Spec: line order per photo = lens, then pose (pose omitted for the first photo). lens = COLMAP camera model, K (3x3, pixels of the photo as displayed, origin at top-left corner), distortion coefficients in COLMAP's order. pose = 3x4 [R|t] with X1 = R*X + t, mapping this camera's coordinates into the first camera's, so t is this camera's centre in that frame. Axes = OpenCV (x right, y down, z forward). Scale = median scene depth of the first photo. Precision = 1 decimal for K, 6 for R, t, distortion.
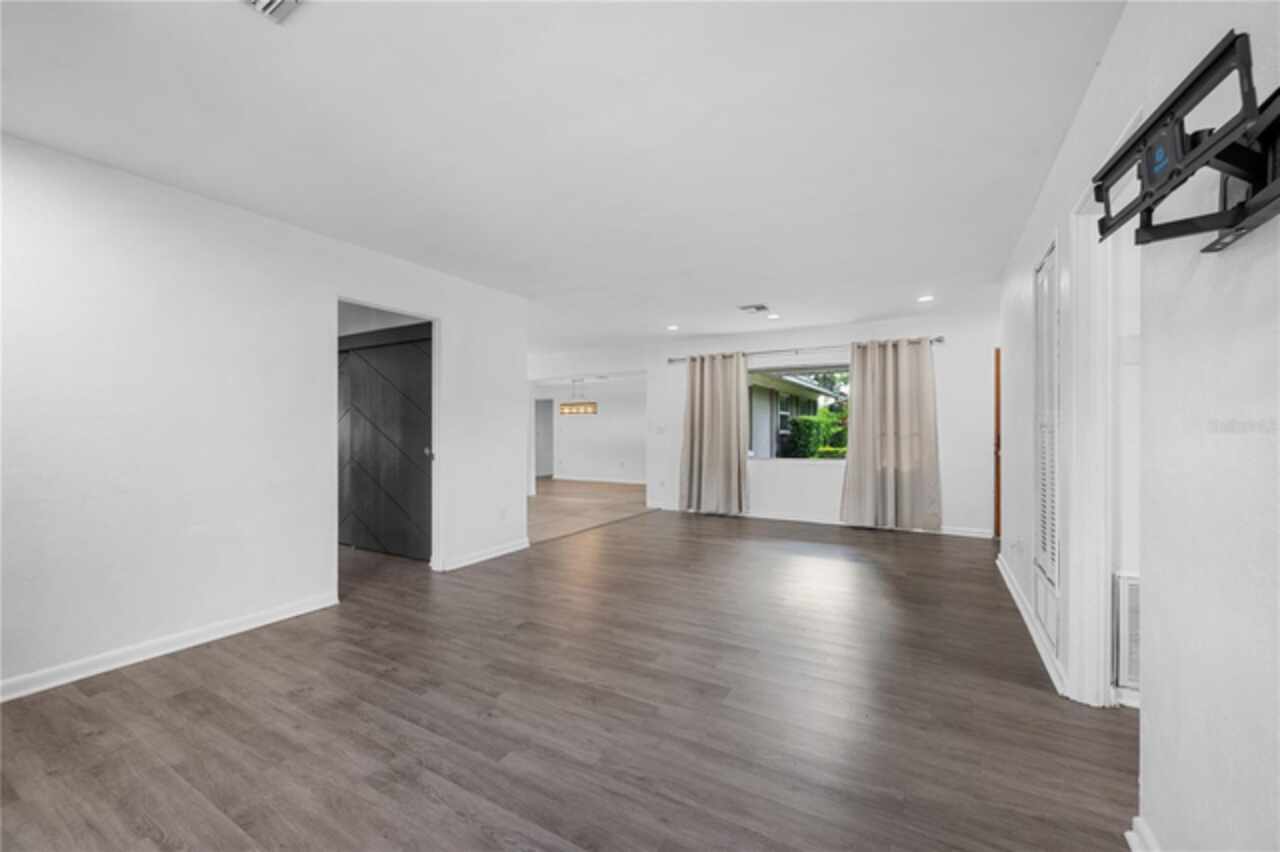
lens RADIAL K [[504.5, 0, 640.7], [0, 504.5, 428.0], [0, 0, 1]] dist [0.000019, -0.000223]
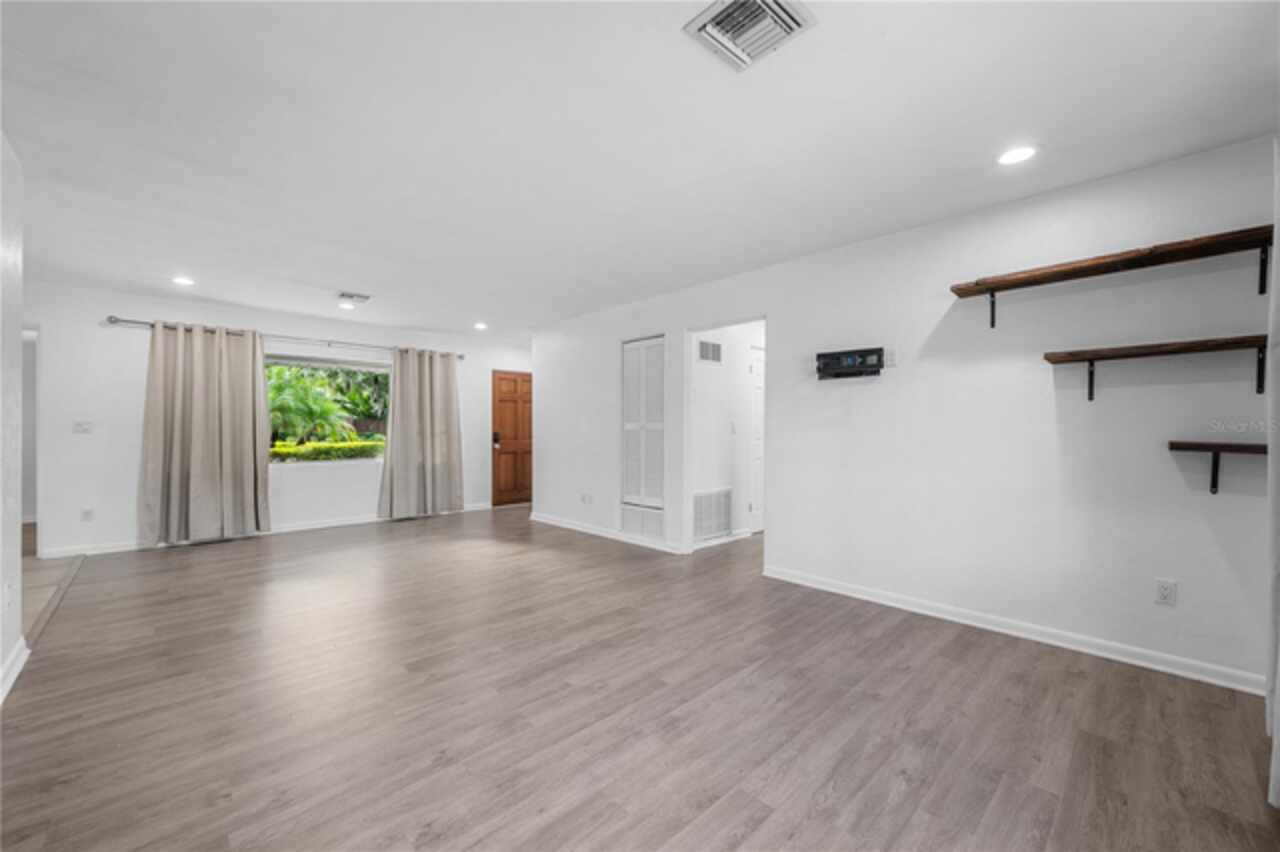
lens RADIAL K [[504.5, 0, 642.5], [0, 504.5, 430.2], [0, 0, 1]] dist [0.000019, -0.000223]
pose [[0.275115, -0.000584, 0.961411, -1.146465], [-0.004568, 0.999988, 0.001914, 0.006203], [-0.961400, -0.004919, 0.275109, 0.531730]]
